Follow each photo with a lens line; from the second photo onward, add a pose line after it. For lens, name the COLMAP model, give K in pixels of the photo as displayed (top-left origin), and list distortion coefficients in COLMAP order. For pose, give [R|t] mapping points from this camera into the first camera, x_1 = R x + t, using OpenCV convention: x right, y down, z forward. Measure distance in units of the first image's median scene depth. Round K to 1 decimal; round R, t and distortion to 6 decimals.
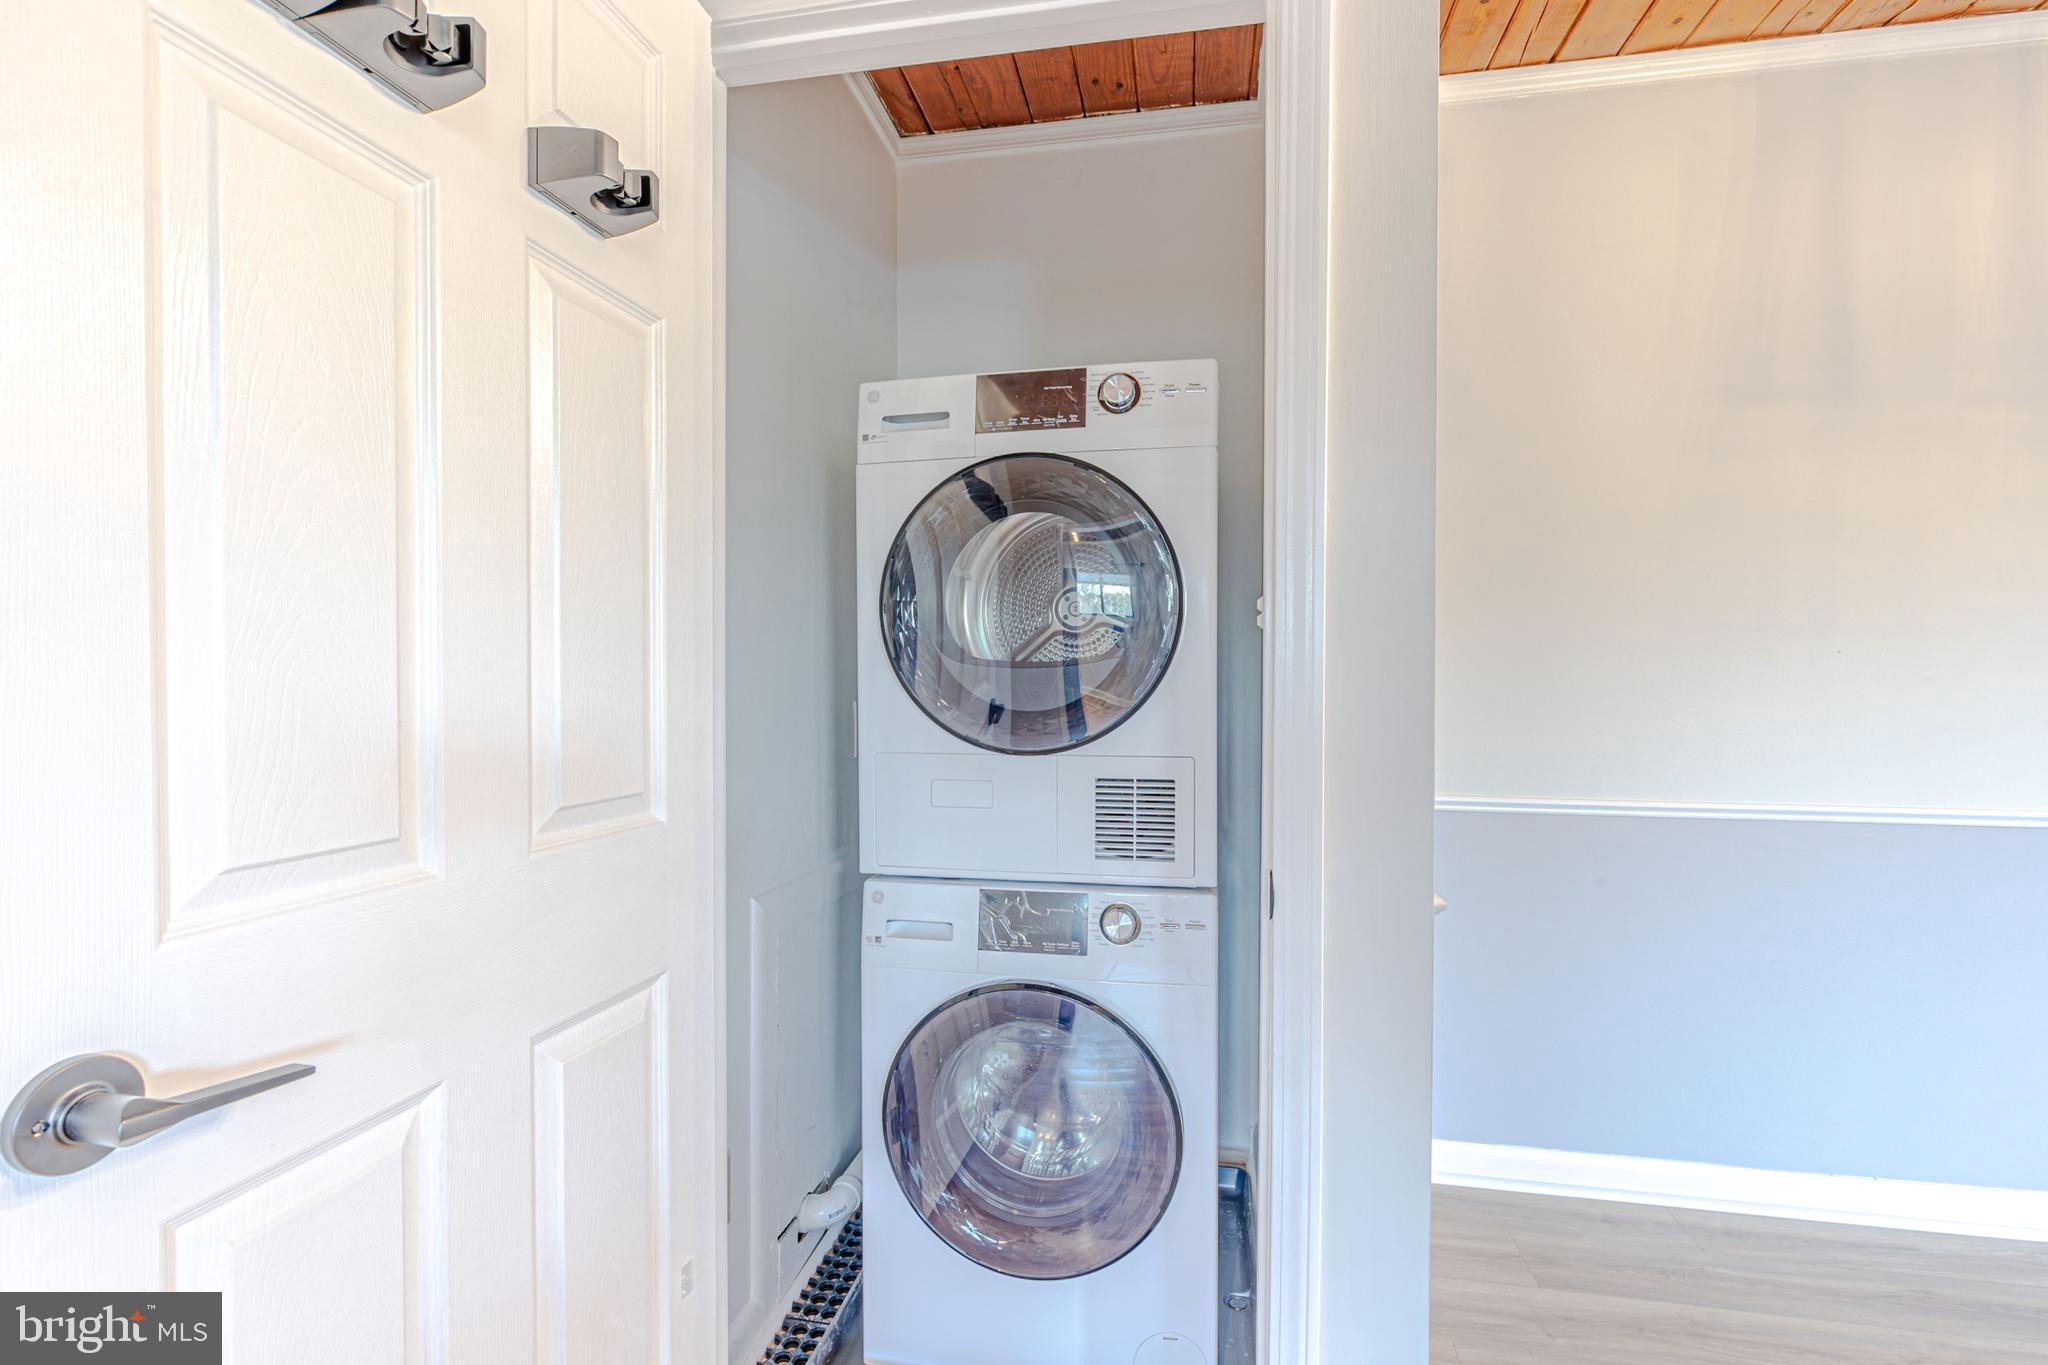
lens RADIAL K [[914.0, 0, 1026.9], [0, 914.0, 692.5], [0, 0, 1]] dist [0.007072, -0.001471]
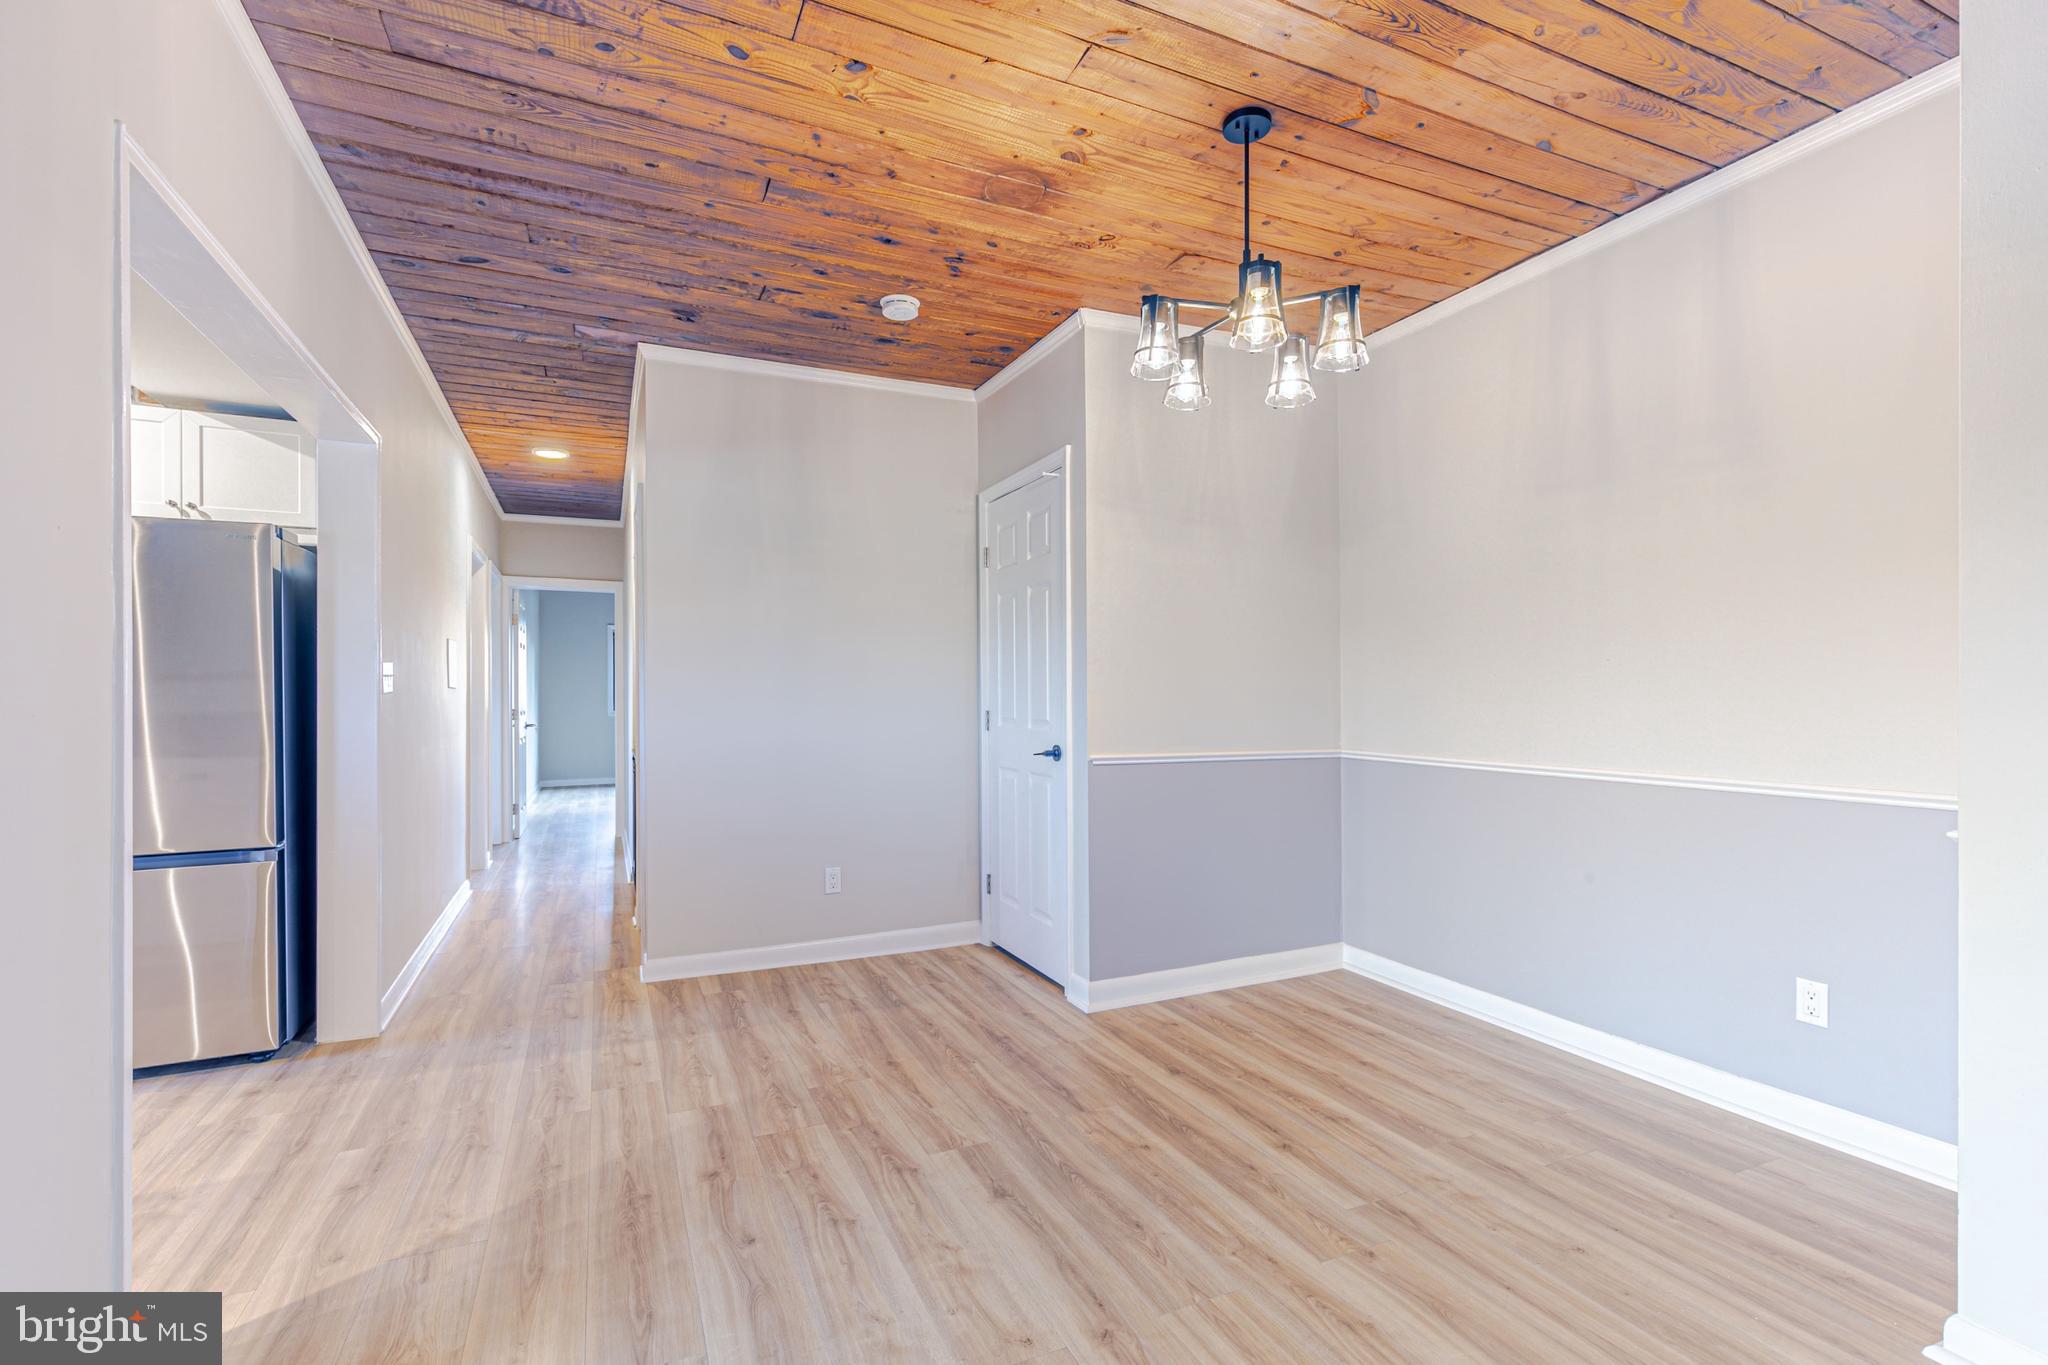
lens RADIAL K [[914.0, 0, 1018.7], [0, 914.0, 693.9], [0, 0, 1]] dist [0.007072, -0.001471]
pose [[0.579168, -0.008194, -0.815167, 1.561503], [-0.001748, 0.999935, -0.011293, 0.025908], [0.815206, 0.007965, 0.579116, -0.569030]]
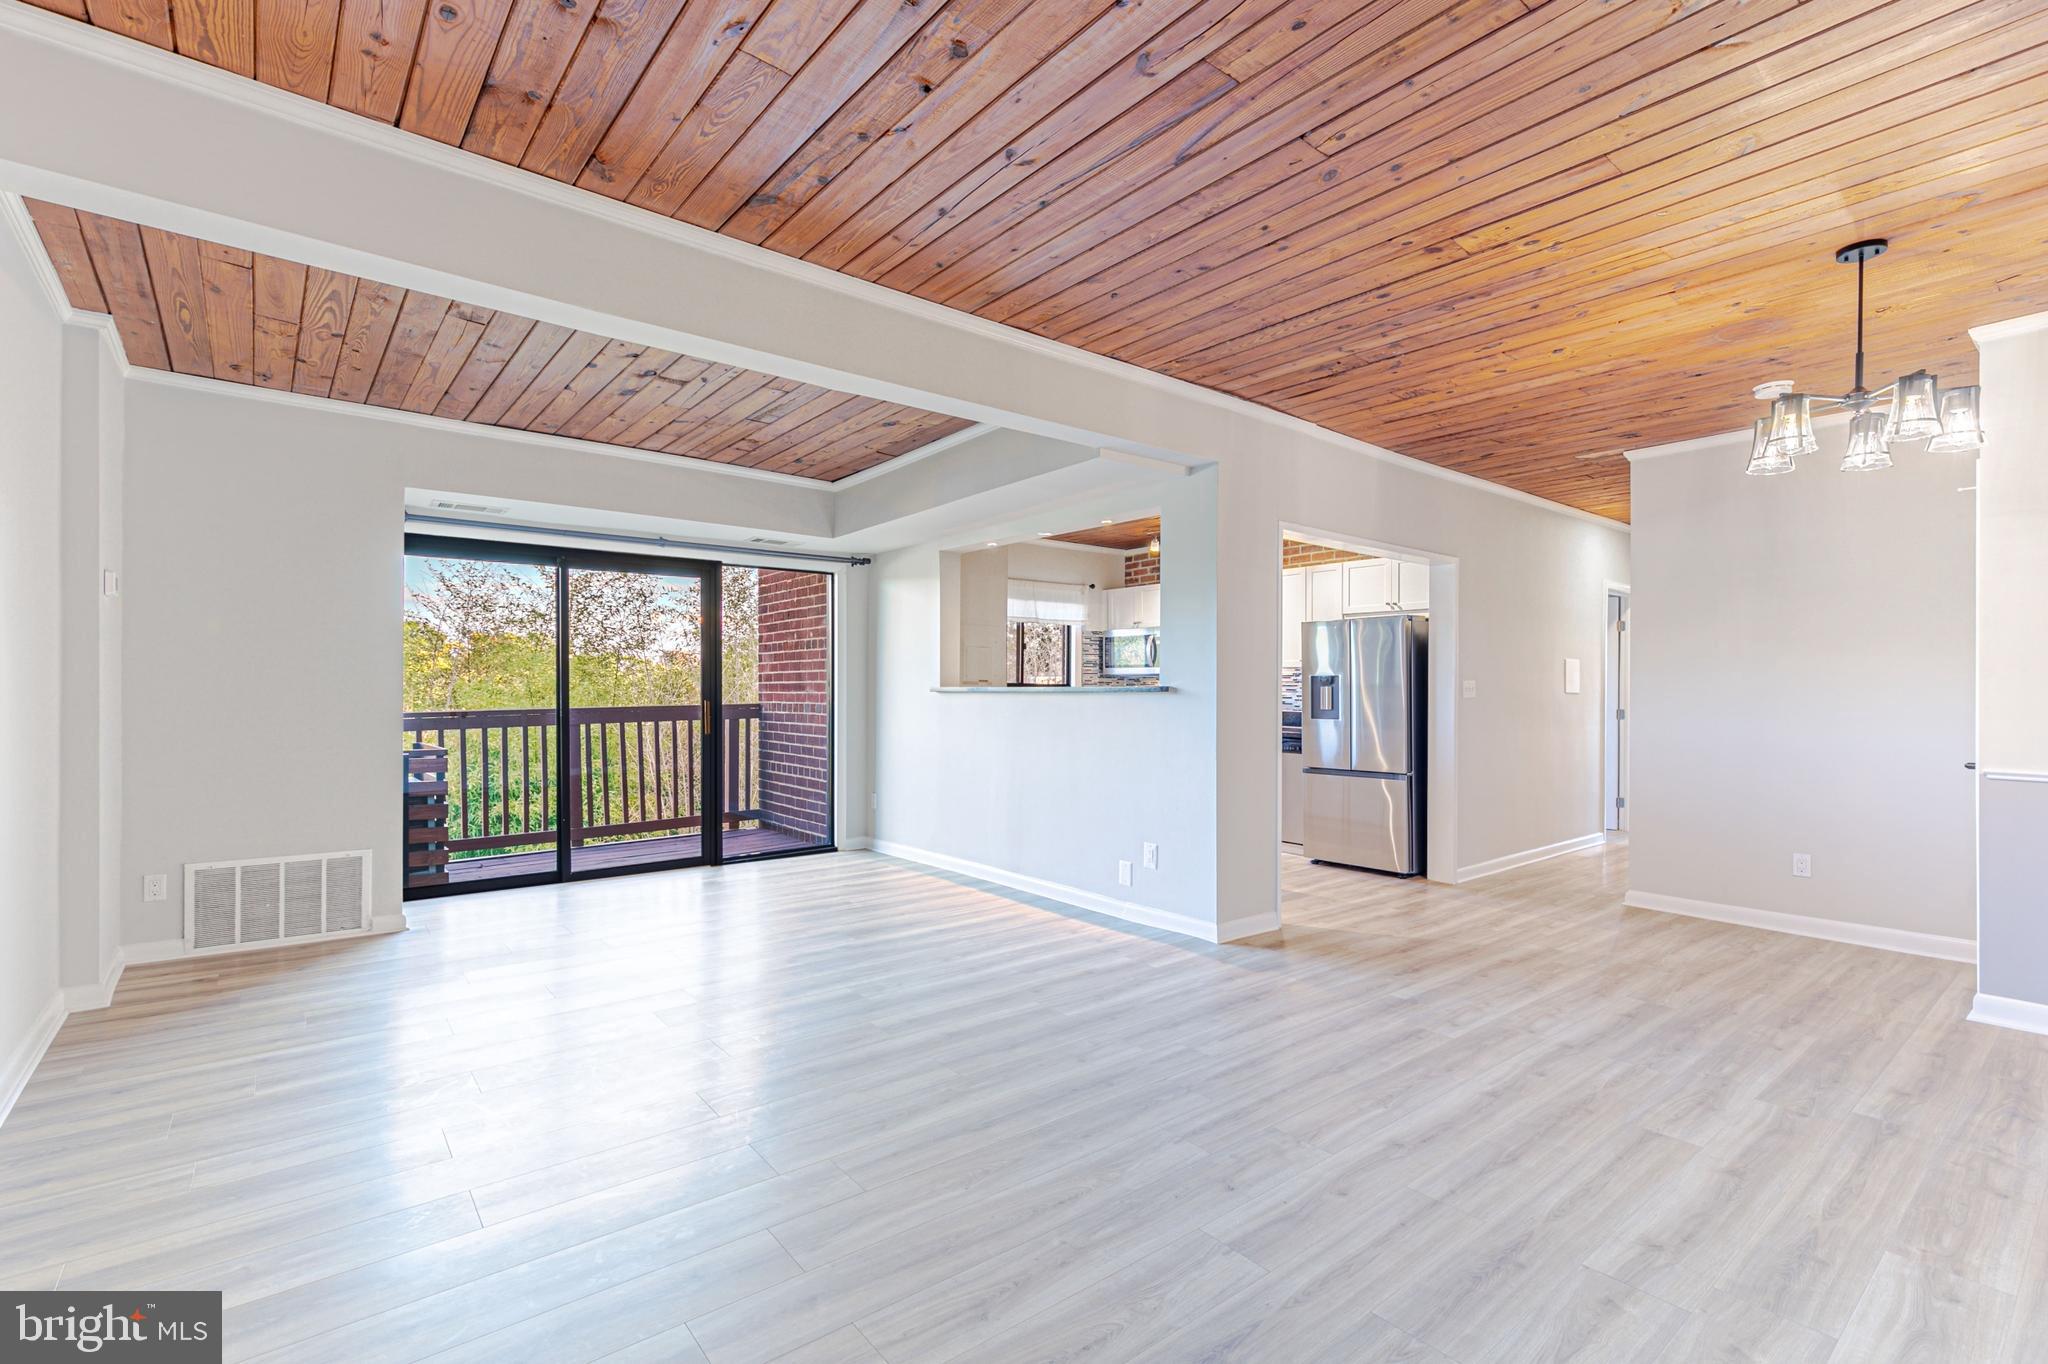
lens RADIAL K [[914.0, 0, 1018.5], [0, 914.0, 686.4], [0, 0, 1]] dist [0.007072, -0.001471]
pose [[-0.649619, -0.009458, -0.760201, 2.738419], [-0.011533, 0.999930, -0.002586, -0.007126], [0.760173, 0.007088, -0.649682, 0.276406]]
